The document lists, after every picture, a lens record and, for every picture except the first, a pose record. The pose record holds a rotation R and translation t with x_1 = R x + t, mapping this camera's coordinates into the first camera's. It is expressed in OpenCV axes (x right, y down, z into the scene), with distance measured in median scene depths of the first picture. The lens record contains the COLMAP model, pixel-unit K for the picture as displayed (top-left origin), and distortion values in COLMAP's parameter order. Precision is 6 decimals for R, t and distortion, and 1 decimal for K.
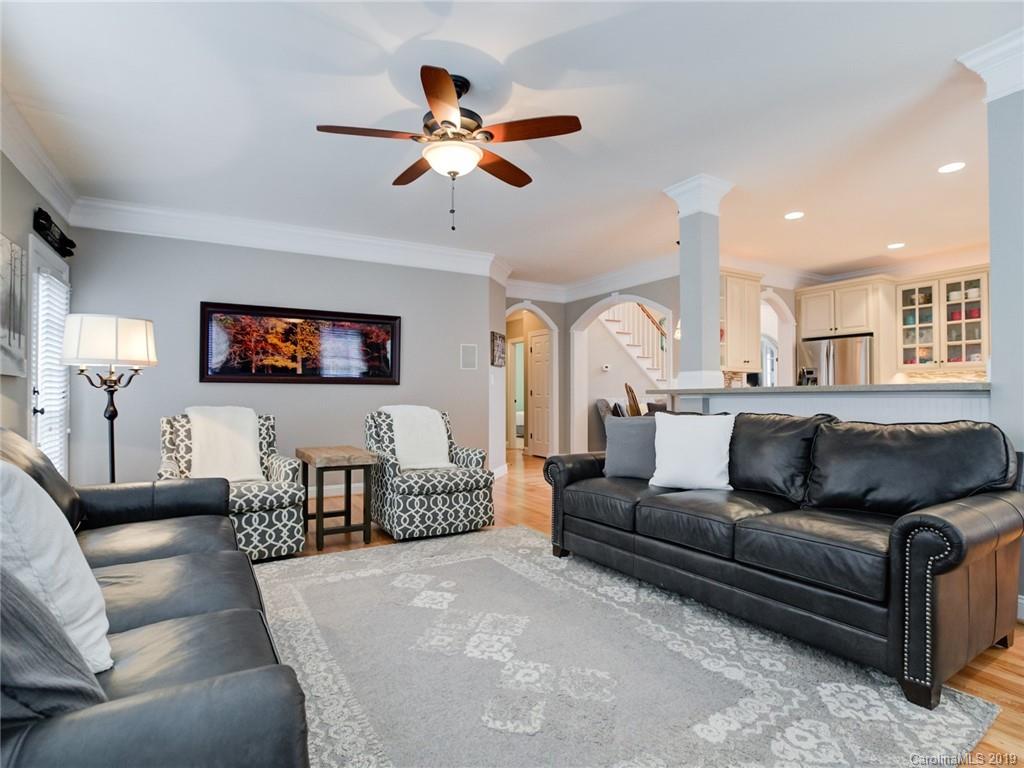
lens RADIAL K [[535.6, 0, 516.9], [0, 535.6, 392.8], [0, 0, 1]] dist [-0.033992, 0.000150]
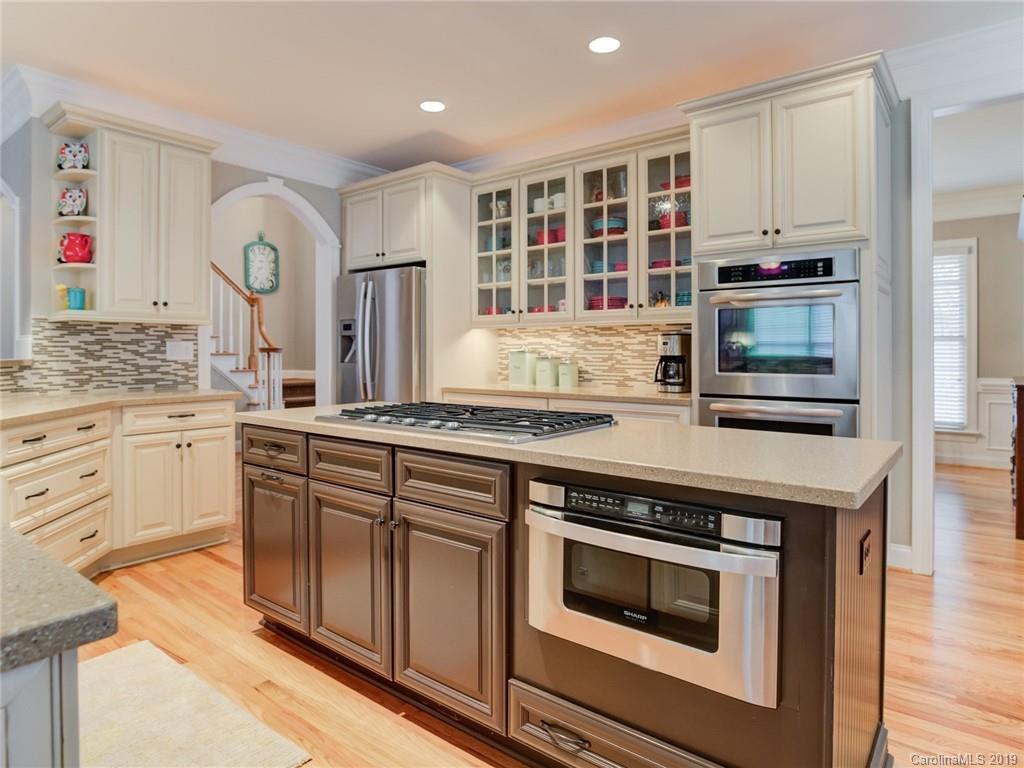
lens RADIAL K [[607.1, 0, 523.7], [0, 607.1, 347.9], [0, 0, 1]] dist [-0.007018, 0.000523]
pose [[0.928571, -0.004650, 0.371127, 0.528699], [0.000584, 0.999939, 0.011067, -0.024010], [-0.371155, -0.010060, 0.928516, 0.323944]]
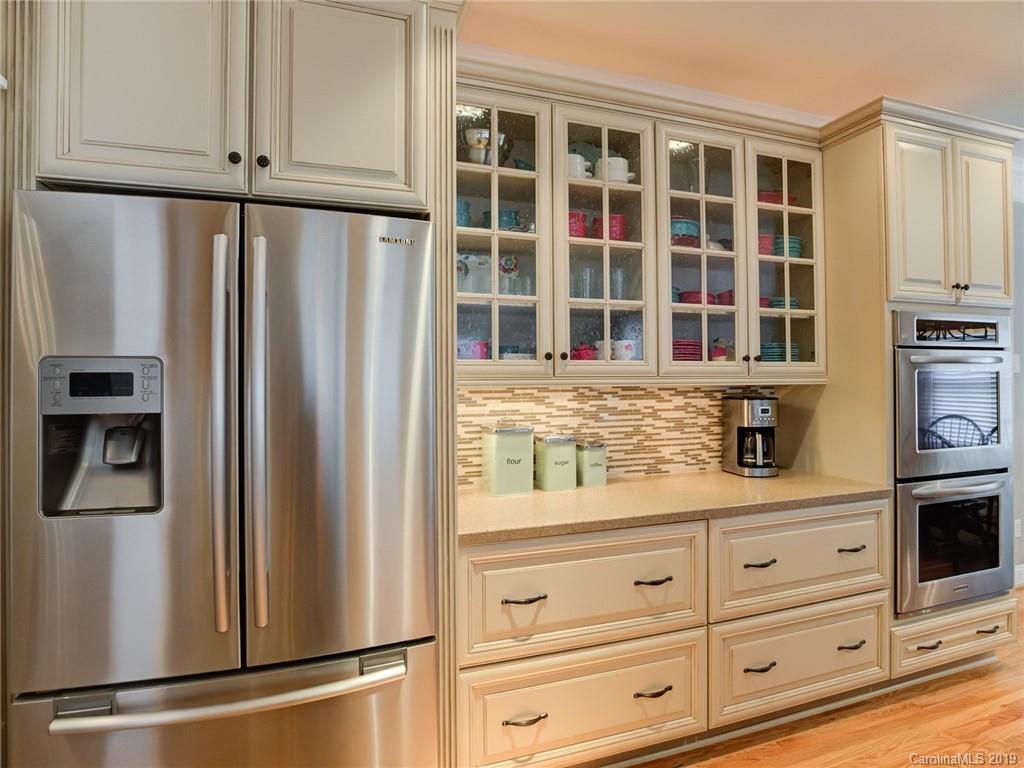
lens RADIAL K [[535.6, 0, 492.3], [0, 535.6, 374.0], [0, 0, 1]] dist [-0.033992, 0.000150]
pose [[0.218895, 0.005251, 0.975734, 0.462651], [-0.007150, 0.999967, -0.003777, -0.045462], [-0.975722, -0.006149, 0.218926, 0.931201]]
